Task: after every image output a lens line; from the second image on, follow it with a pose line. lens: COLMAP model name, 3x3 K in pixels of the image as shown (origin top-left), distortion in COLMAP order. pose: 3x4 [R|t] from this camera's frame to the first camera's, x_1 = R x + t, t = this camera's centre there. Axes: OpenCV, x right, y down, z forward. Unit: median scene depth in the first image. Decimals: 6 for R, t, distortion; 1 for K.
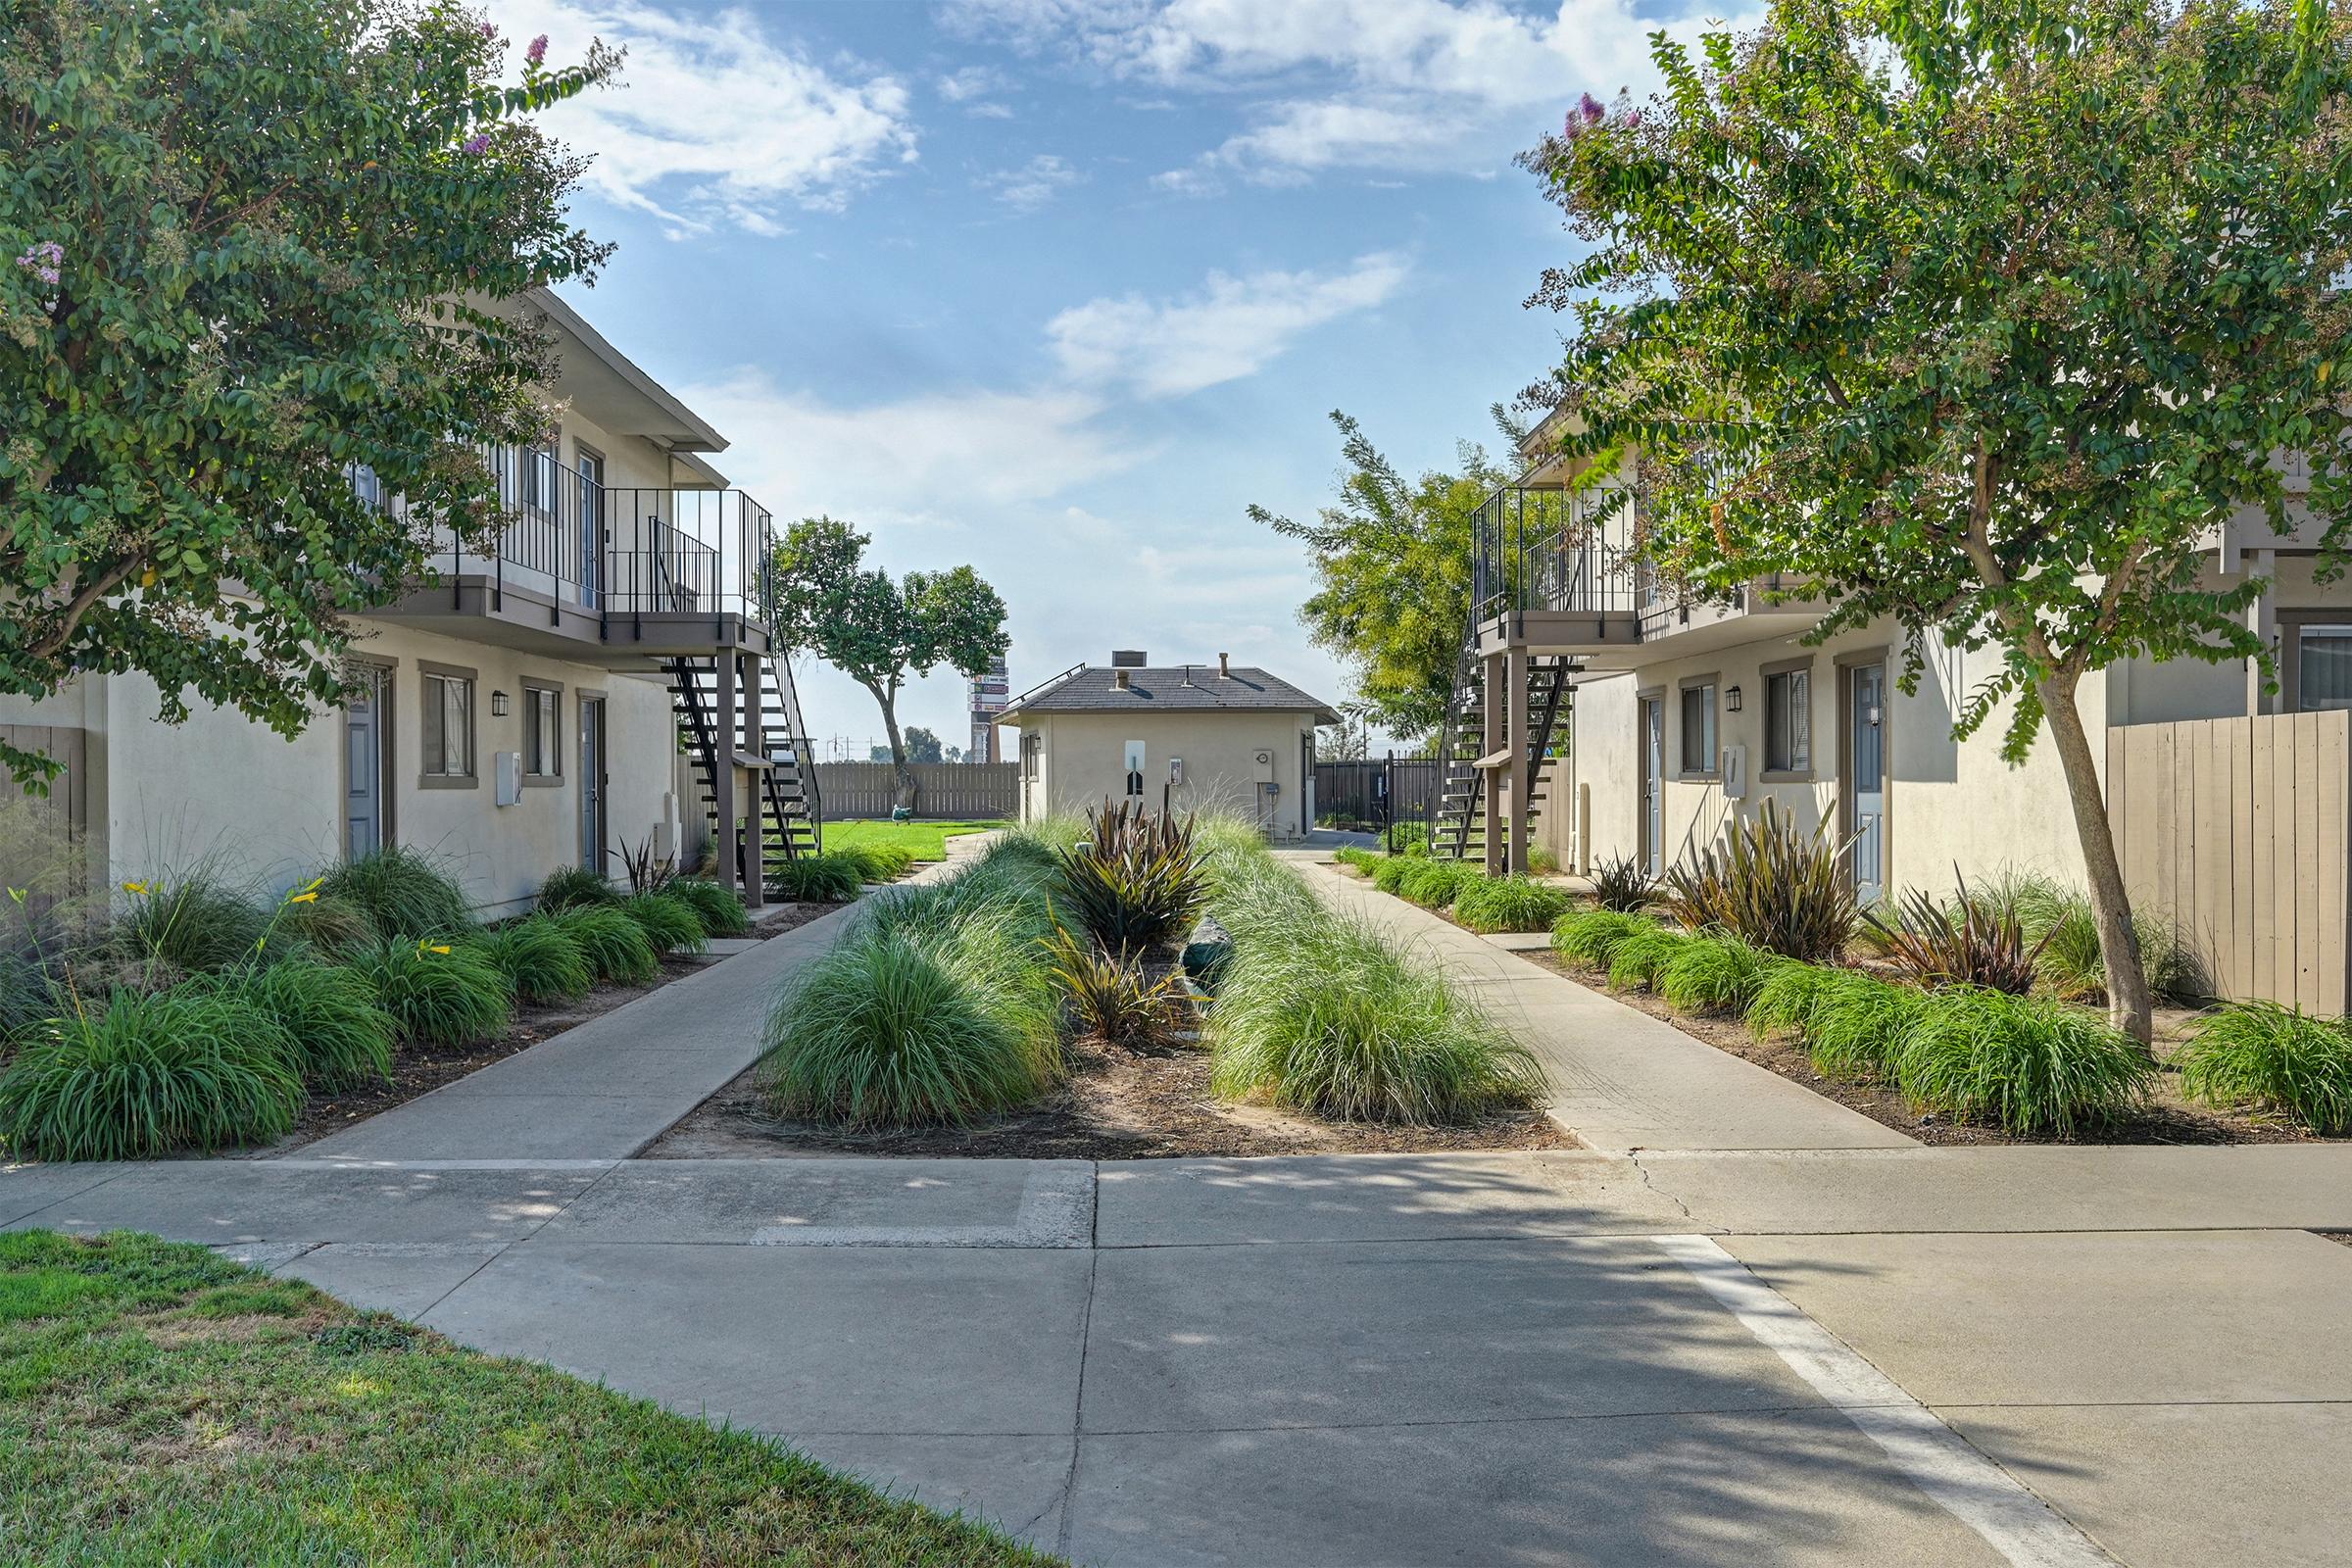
lens RADIAL K [[2093.4, 0, 1175.4], [0, 2093.4, 784.7], [0, 0, 1]] dist [0.000869, 0.000652]
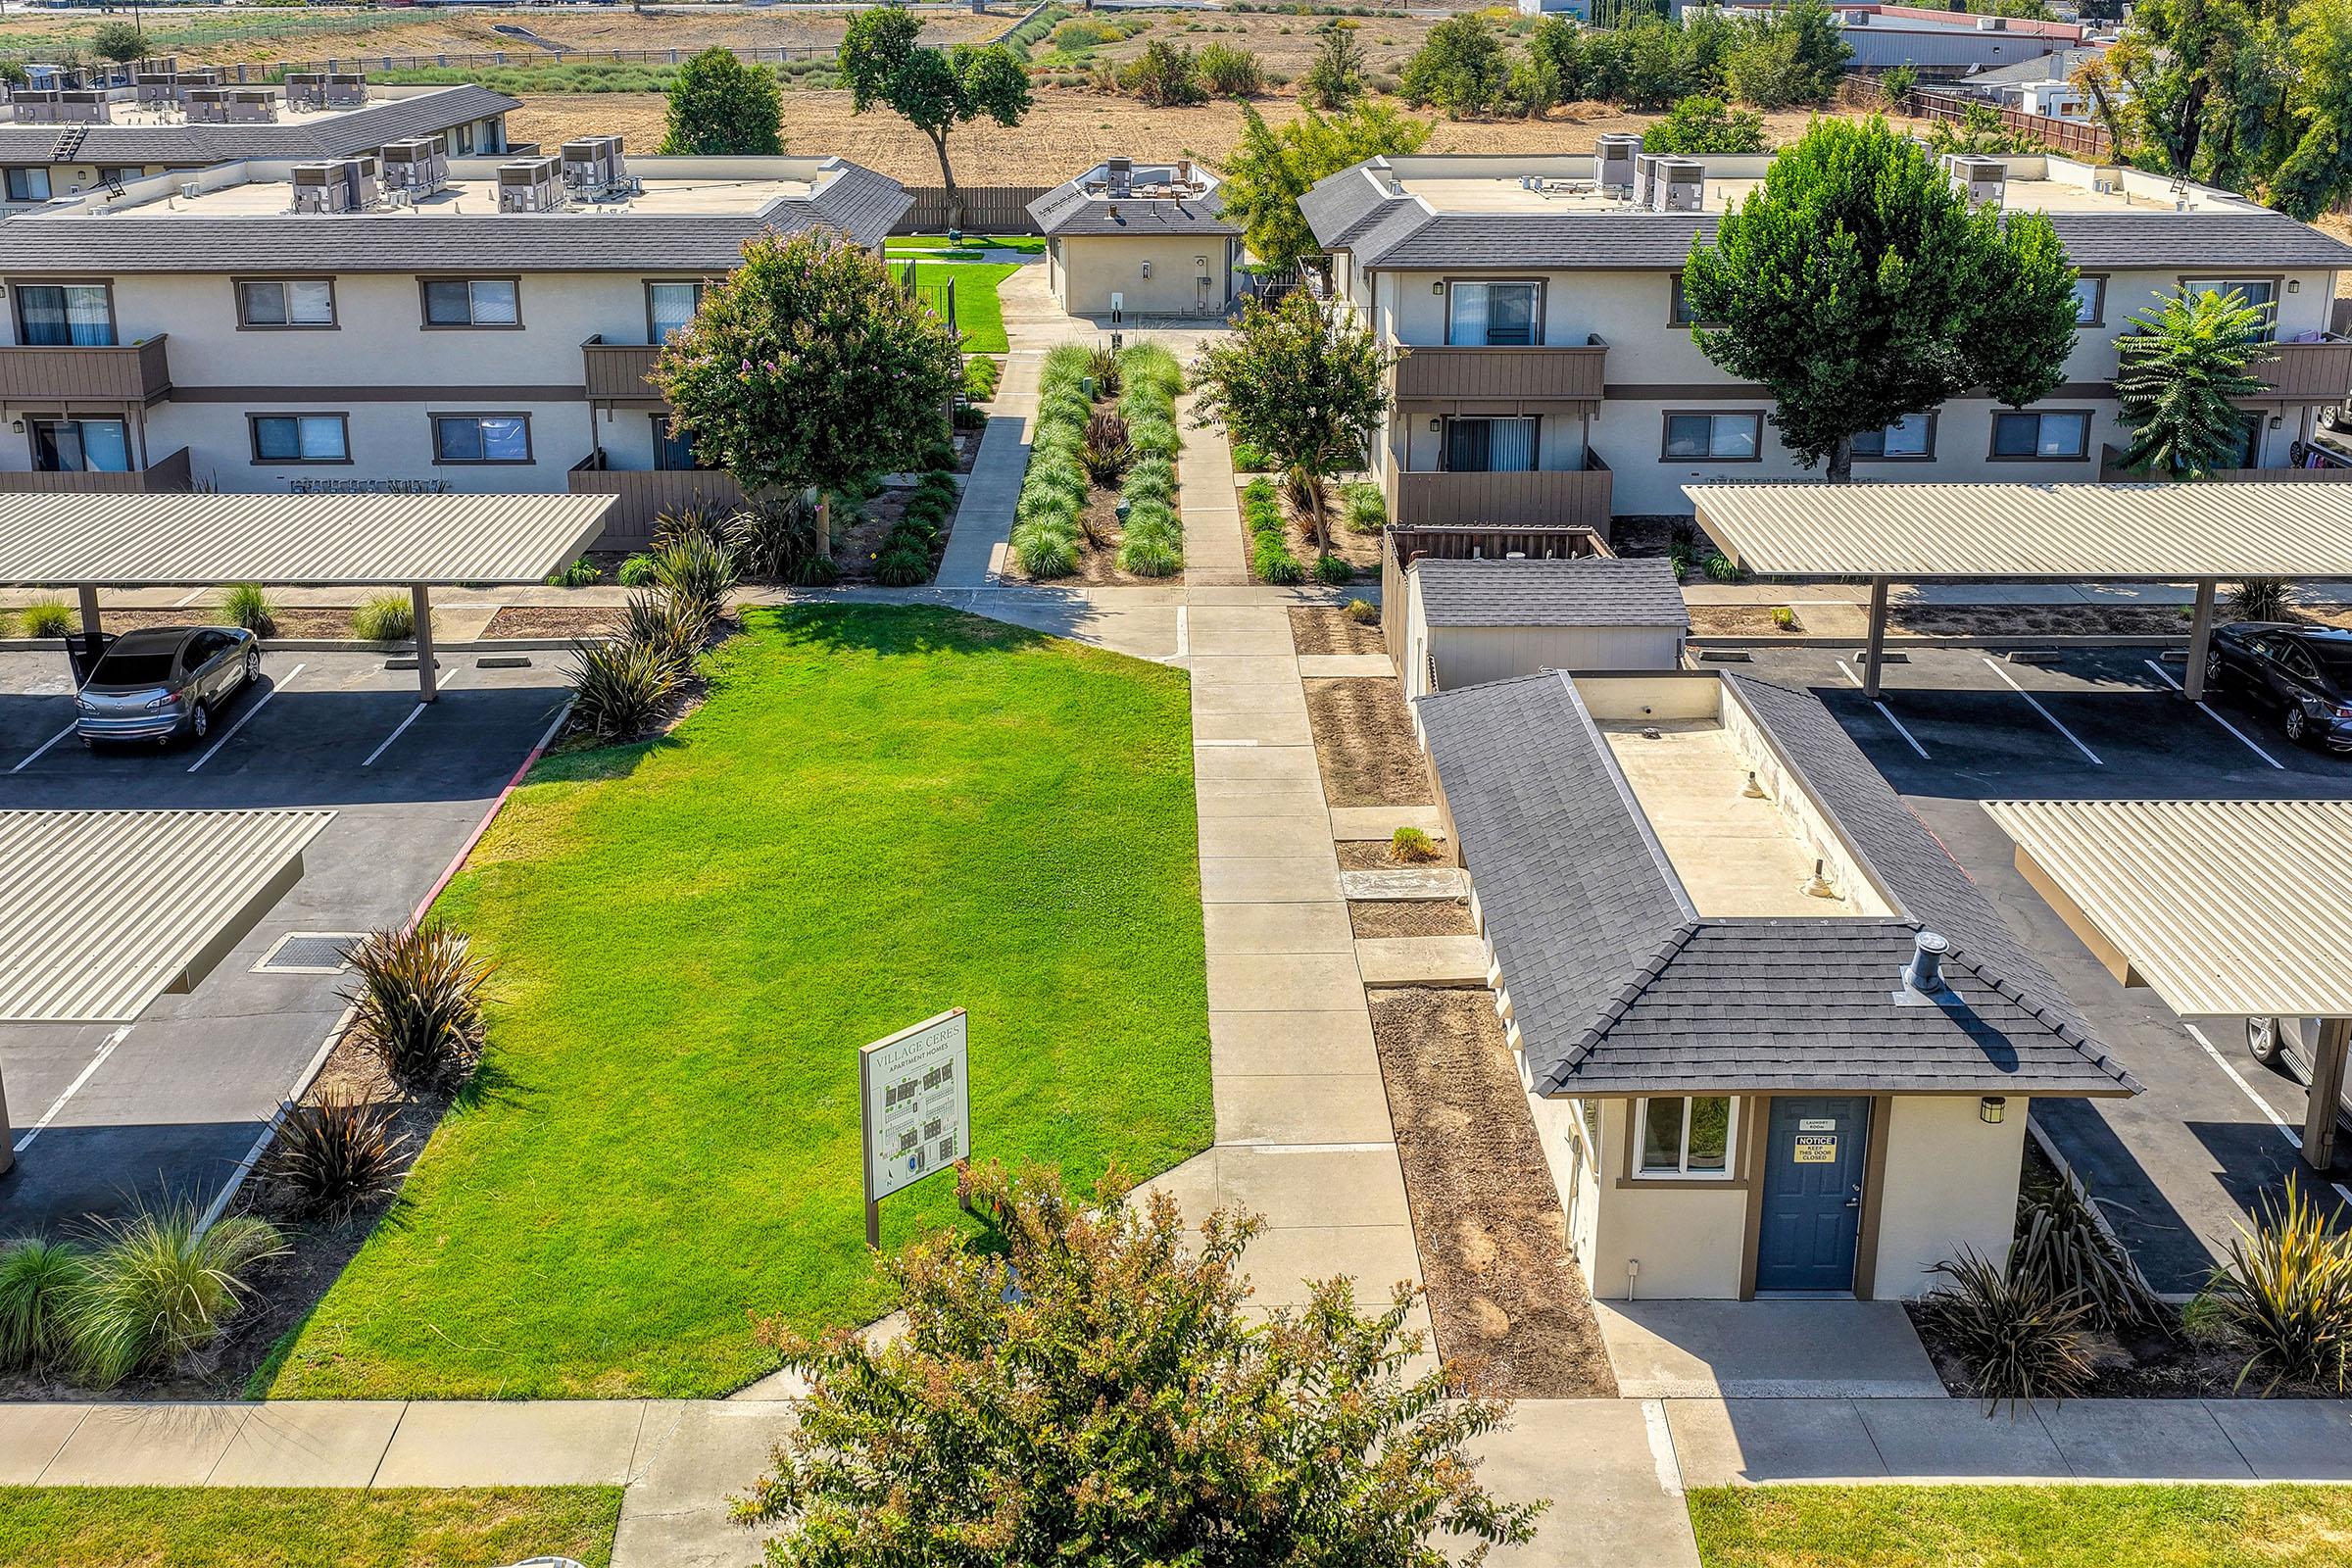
lens RADIAL K [[2589.1, 0, 1175.6], [0, 2589.1, 782.6], [0, 0, 1]] dist [-0.016935, 0.000000]
pose [[0.999894, 0.006990, -0.012743, 0.035025], [-0.002495, 0.946300, 0.323280, -0.190225], [0.014318, -0.323214, 0.946217, -0.689708]]
